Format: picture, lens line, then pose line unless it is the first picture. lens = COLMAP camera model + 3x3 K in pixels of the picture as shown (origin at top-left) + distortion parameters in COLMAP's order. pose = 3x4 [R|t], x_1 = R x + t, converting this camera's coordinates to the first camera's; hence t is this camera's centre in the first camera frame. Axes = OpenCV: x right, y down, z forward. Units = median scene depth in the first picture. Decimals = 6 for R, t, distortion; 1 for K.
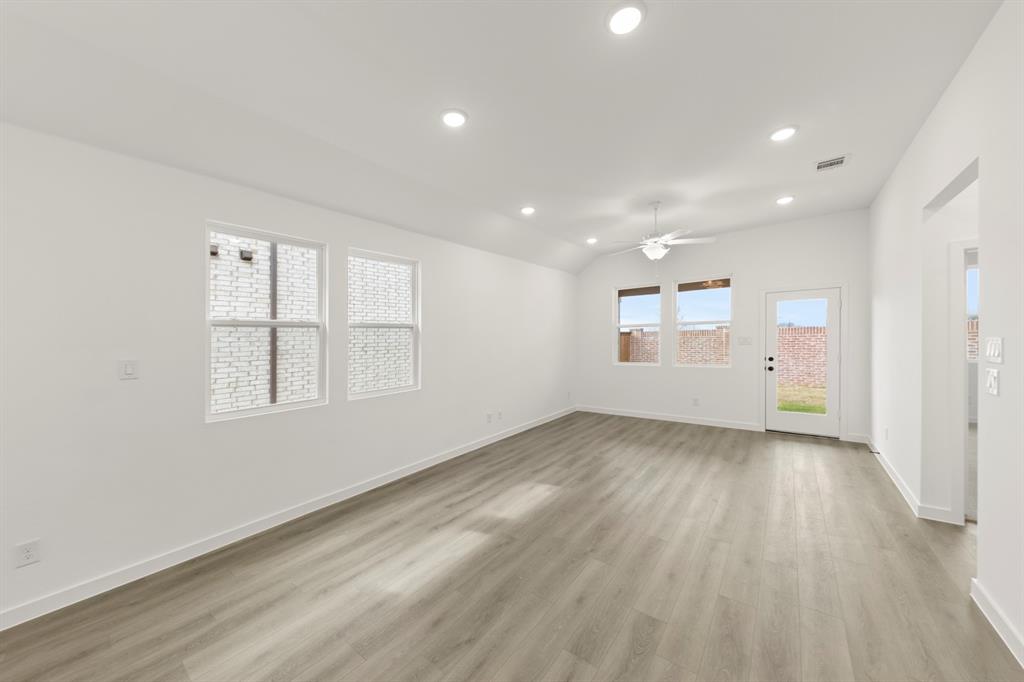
lens RADIAL K [[366.0, 0, 515.0], [0, 366.0, 338.5], [0, 0, 1]] dist [0.000052, -0.002365]
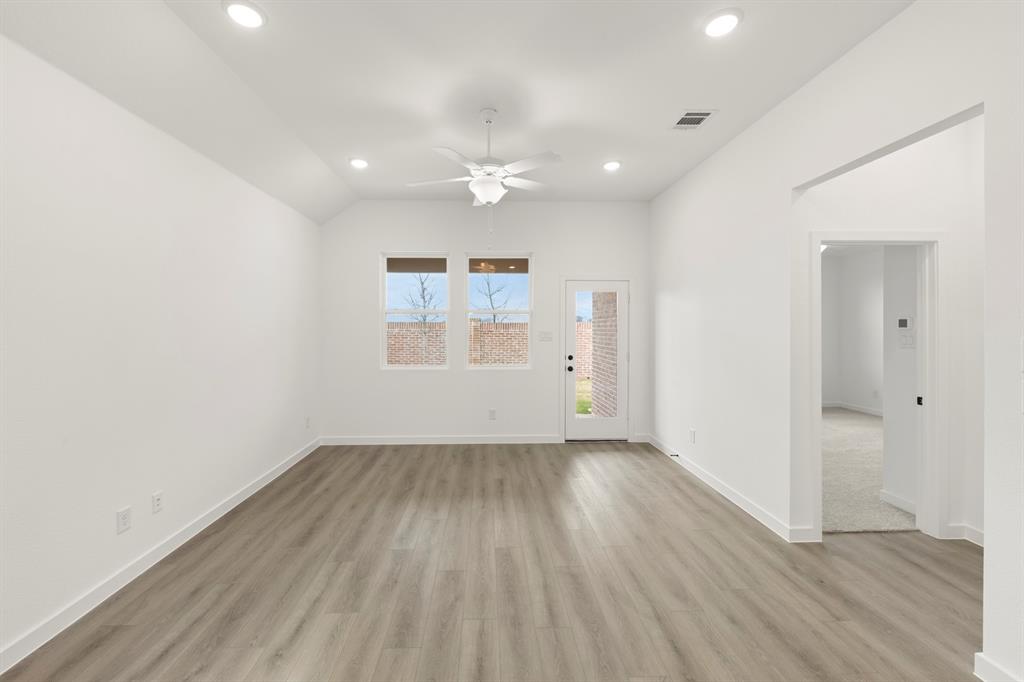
lens RADIAL K [[401.4, 0, 501.1], [0, 401.4, 347.9], [0, 0, 1]] dist [0.001033, -0.001846]
pose [[0.781902, -0.009654, 0.623327, -0.021893], [-0.018118, 0.999106, 0.038200, -0.000223], [-0.623138, -0.041162, 0.781028, 0.464142]]
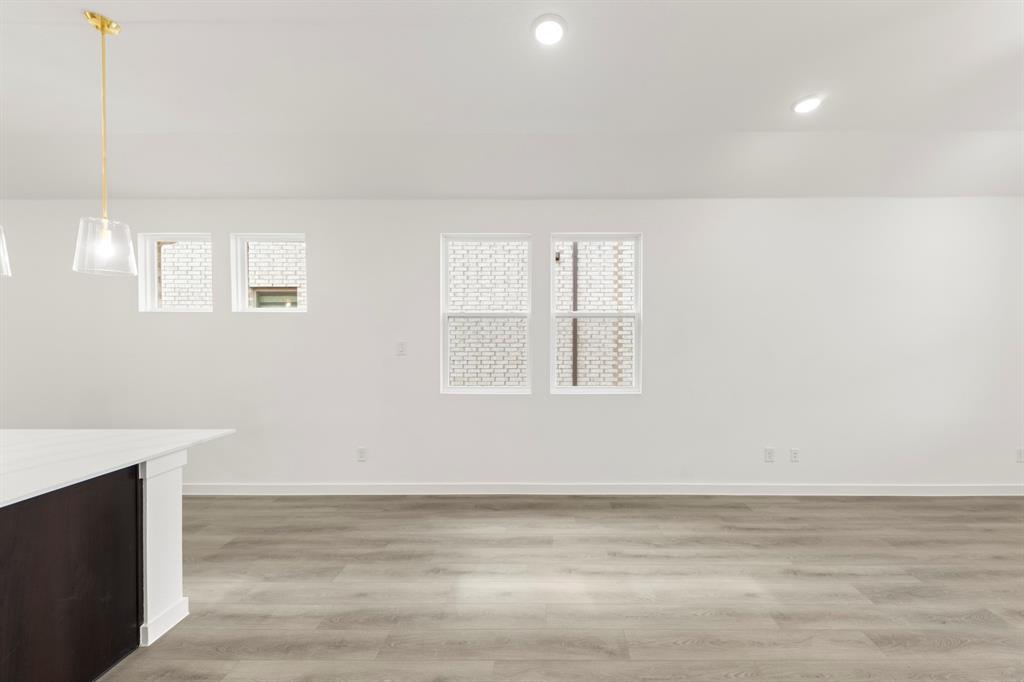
lens RADIAL K [[376.5, 0, 536.9], [0, 376.5, 342.6], [0, 0, 1]] dist [-0.004788, -0.000647]
pose [[0.590191, 0.051762, -0.805602, 0.247489], [-0.021530, 0.998596, 0.048390, -0.013046], [0.806976, -0.011215, 0.590477, 0.303852]]
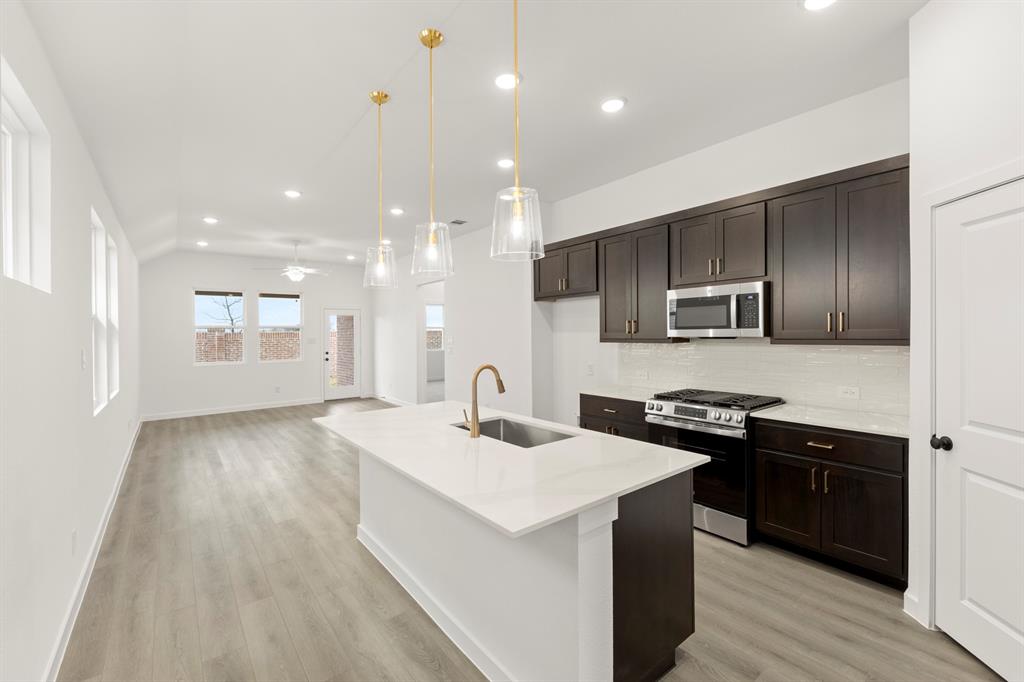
lens RADIAL K [[421.5, 0, 500.4], [0, 421.5, 334.9], [0, 0, 1]] dist [0.007001, -0.002023]
pose [[0.272951, 0.021028, 0.961798, -0.970013], [0.002504, 0.999742, -0.022569, 0.027488], [-0.962025, 0.008569, 0.272828, -0.195109]]
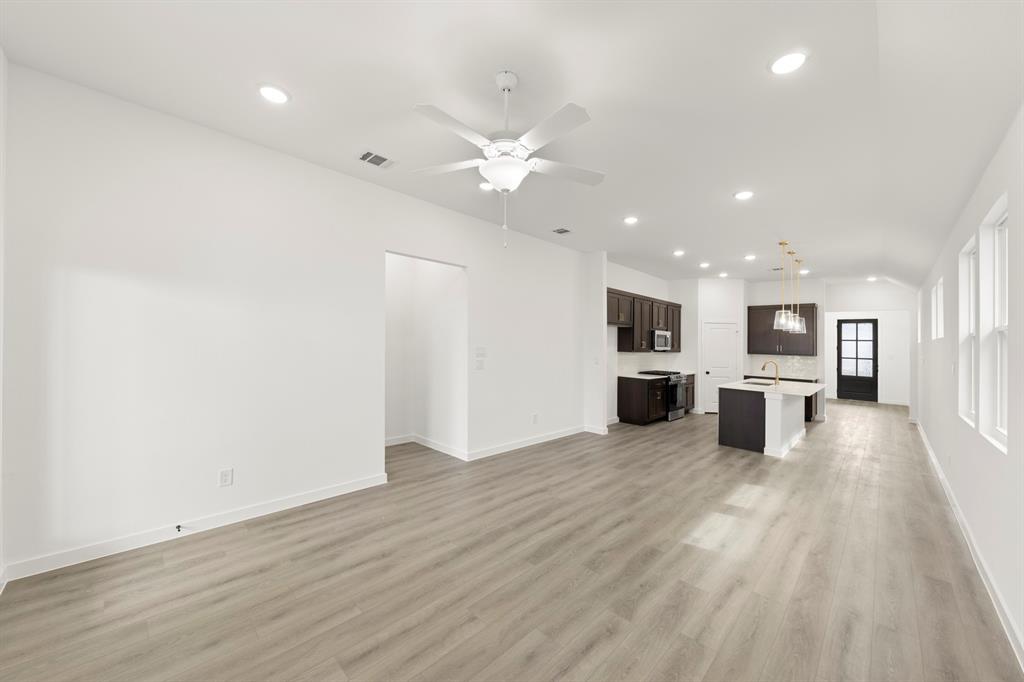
lens RADIAL K [[366.0, 0, 509.6], [0, 366.0, 336.5], [0, 0, 1]] dist [0.000052, -0.002365]
pose [[-0.987628, 0.002090, 0.156799, 0.295358], [-0.001172, 0.999785, -0.020709, -0.010459], [-0.156809, -0.020637, -0.987413, 1.486837]]
